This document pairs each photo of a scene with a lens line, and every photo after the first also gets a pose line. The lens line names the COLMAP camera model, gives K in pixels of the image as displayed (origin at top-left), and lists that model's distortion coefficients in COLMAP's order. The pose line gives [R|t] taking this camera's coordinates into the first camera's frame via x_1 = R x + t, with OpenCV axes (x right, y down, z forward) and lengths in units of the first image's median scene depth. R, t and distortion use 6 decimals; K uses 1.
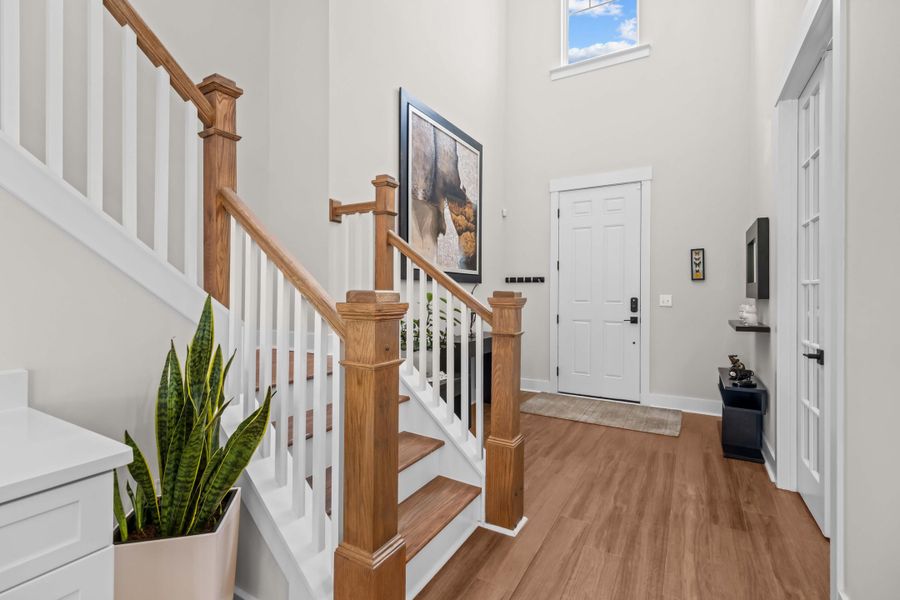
lens RADIAL K [[444.2, 0, 441.2], [0, 444.2, 291.3], [0, 0, 1]] dist [0.014037, -0.006822]
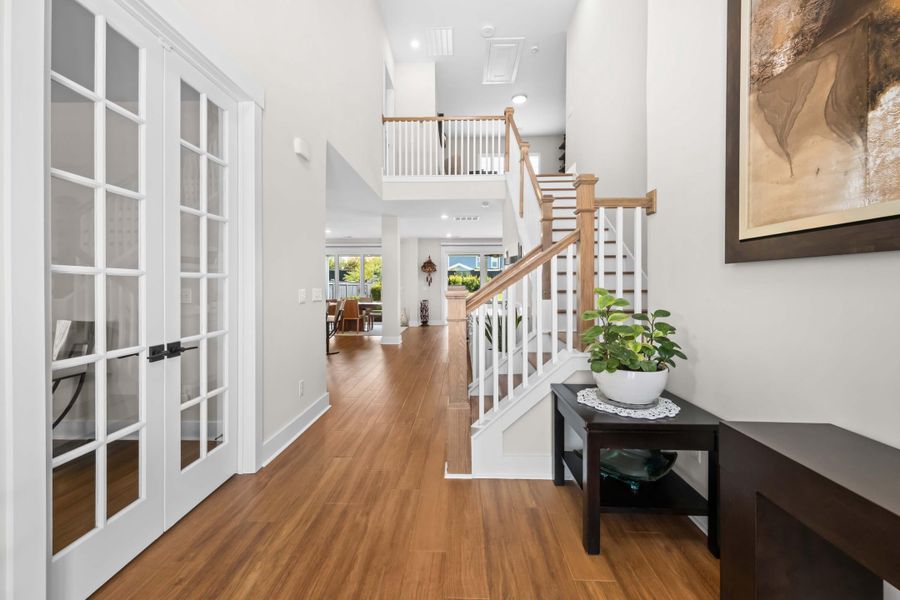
lens RADIAL K [[369.3, 0, 456.7], [0, 369.3, 284.9], [0, 0, 1]] dist [0.016176, -0.002445]
pose [[-0.873181, -0.008399, -0.487323, 0.538694], [-0.005929, 0.999961, -0.006610, 0.005905], [0.487360, -0.002882, -0.873197, 1.559266]]
